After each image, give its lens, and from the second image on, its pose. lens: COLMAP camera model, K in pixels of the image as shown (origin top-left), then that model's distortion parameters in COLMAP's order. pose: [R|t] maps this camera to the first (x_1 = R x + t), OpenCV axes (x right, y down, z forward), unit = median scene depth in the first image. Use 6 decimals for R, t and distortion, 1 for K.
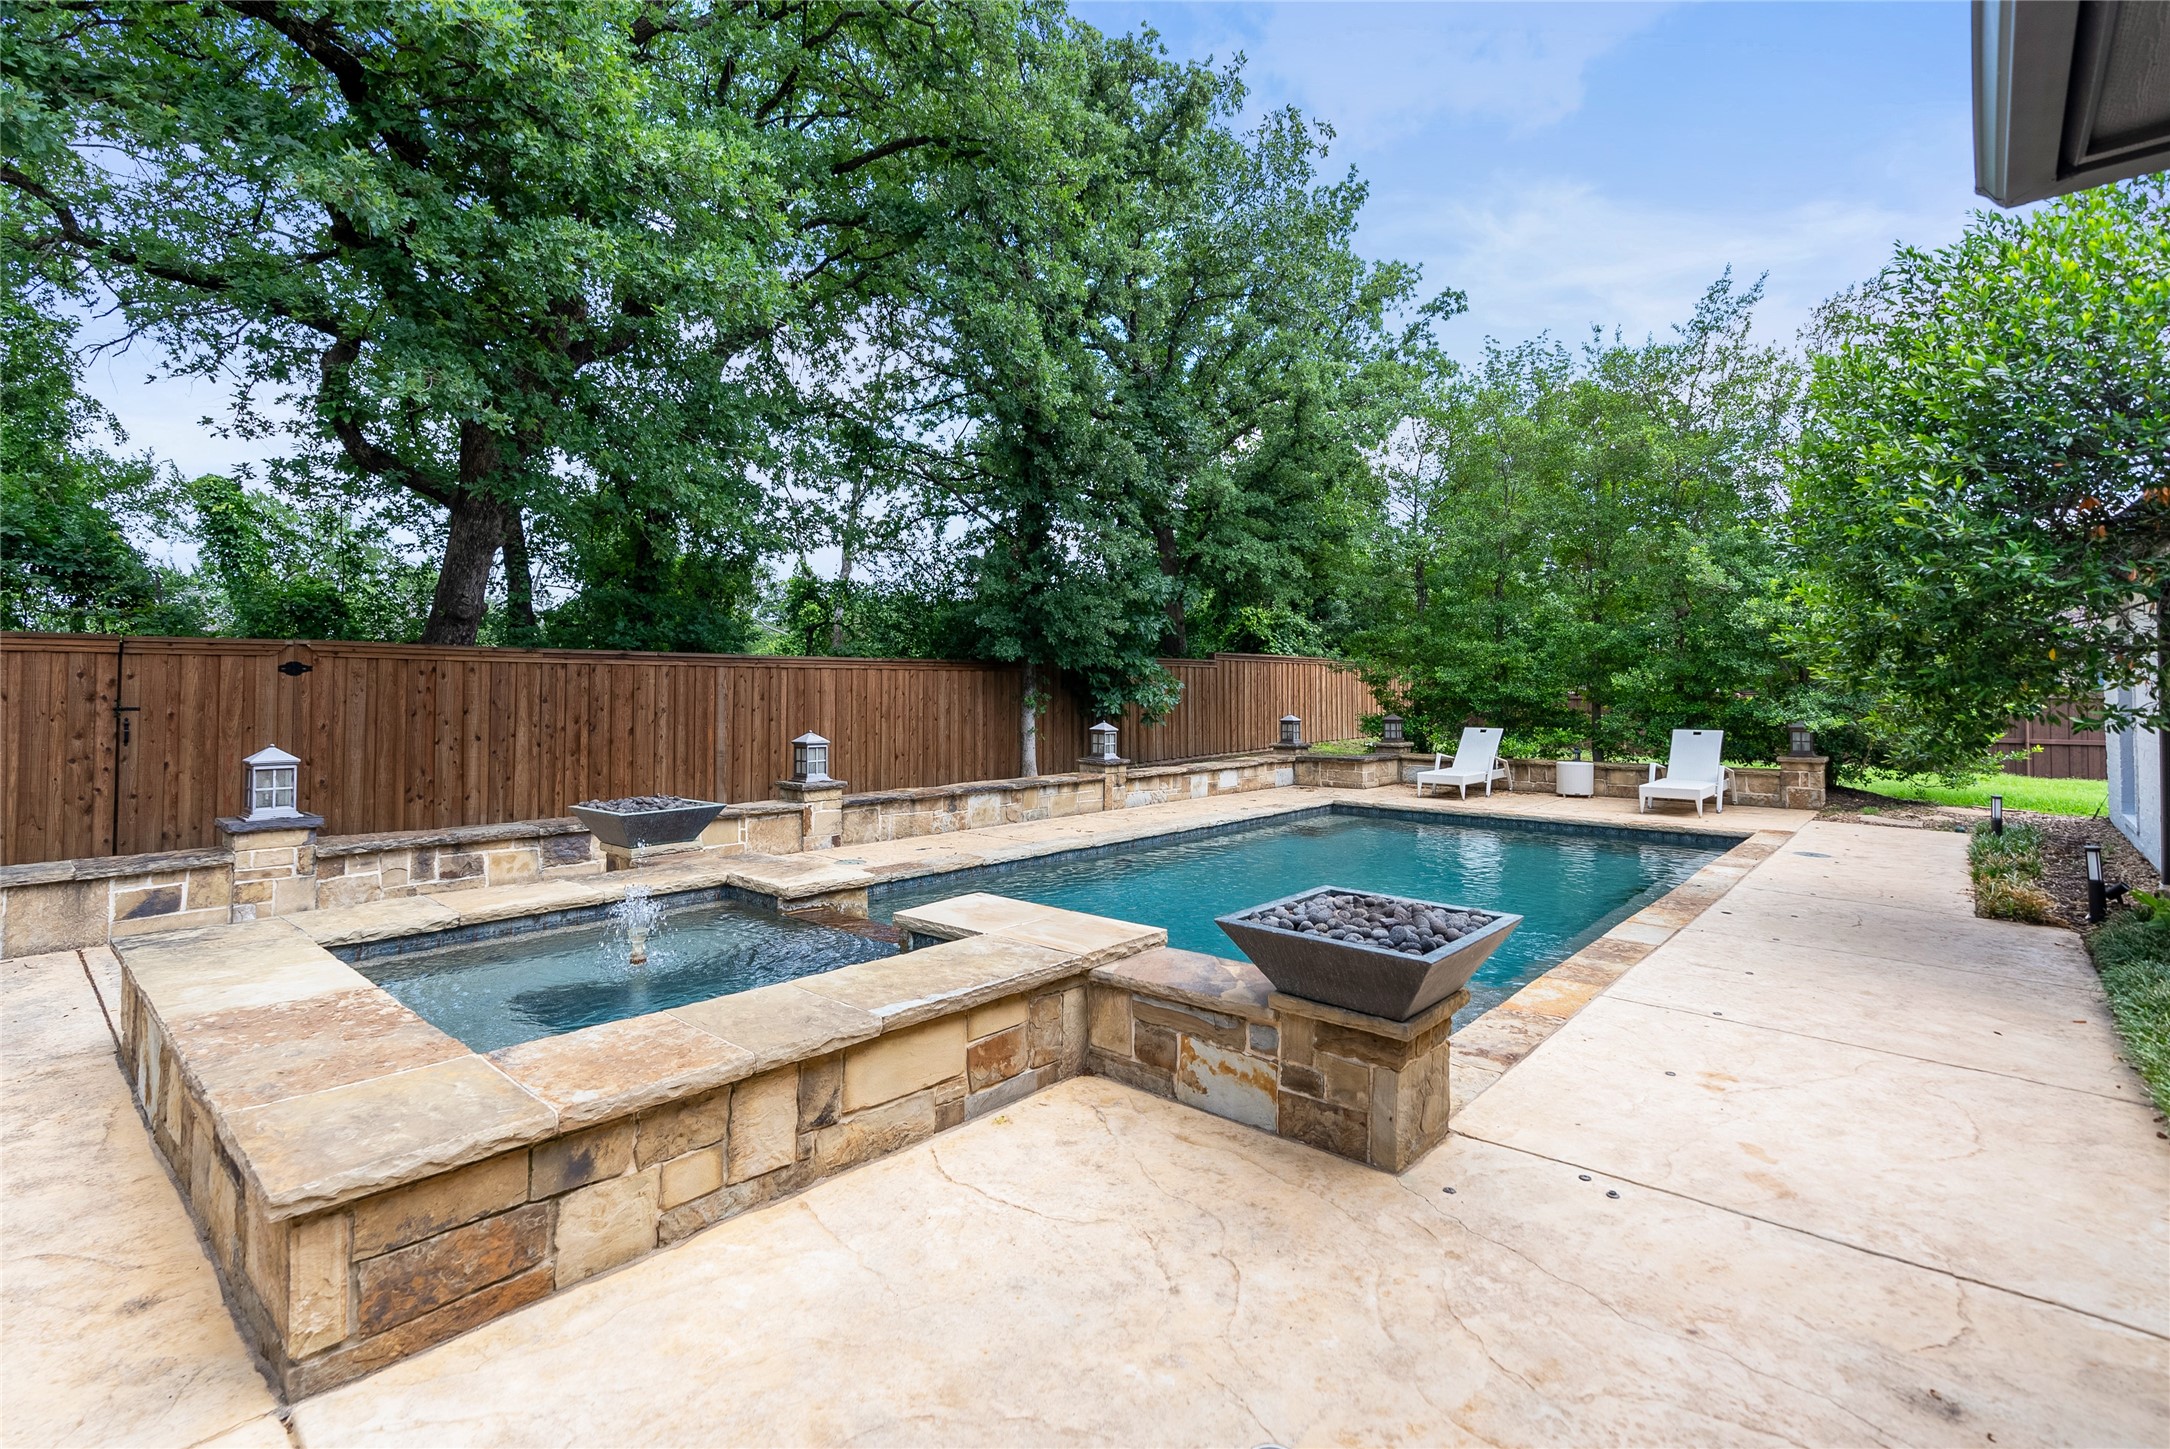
lens RADIAL K [[991.1, 0, 1091.1], [0, 991.1, 664.3], [0, 0, 1]] dist [-0.001804, 0.000056]
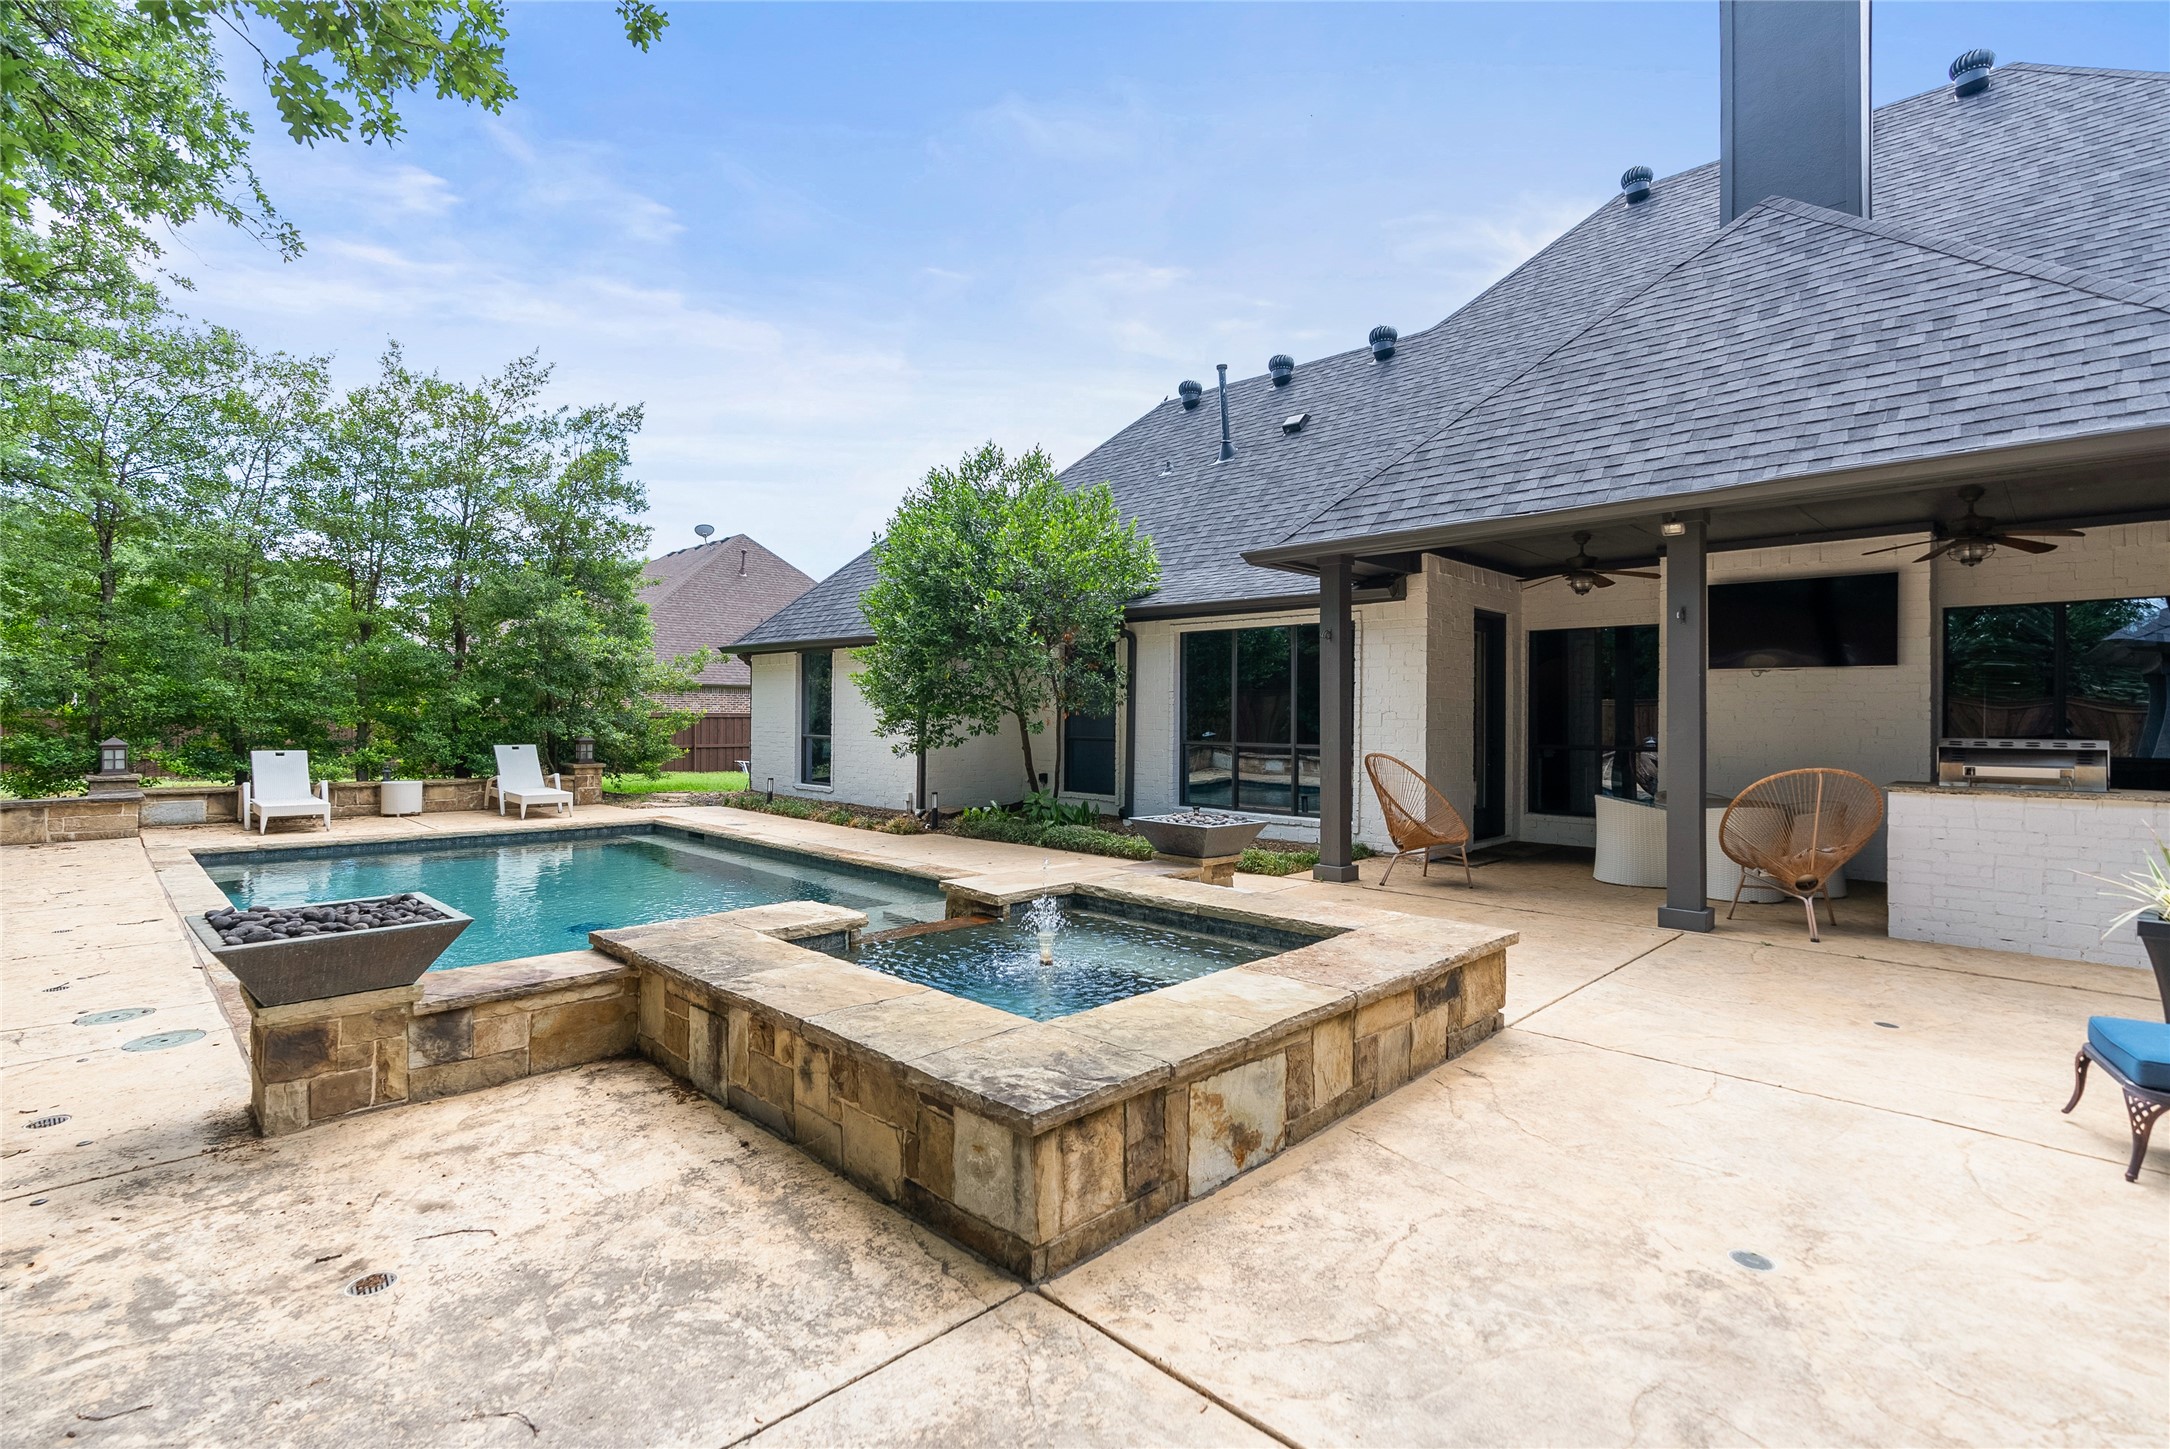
lens RADIAL K [[985.6, 0, 1074.3], [0, 985.6, 715.4], [0, 0, 1]] dist [-0.003731, 0.000176]
pose [[0.058987, 0.005434, 0.998244, -0.467595], [-0.034243, 0.999408, -0.003417, 0.013342], [-0.997671, -0.033981, 0.059138, 0.280551]]
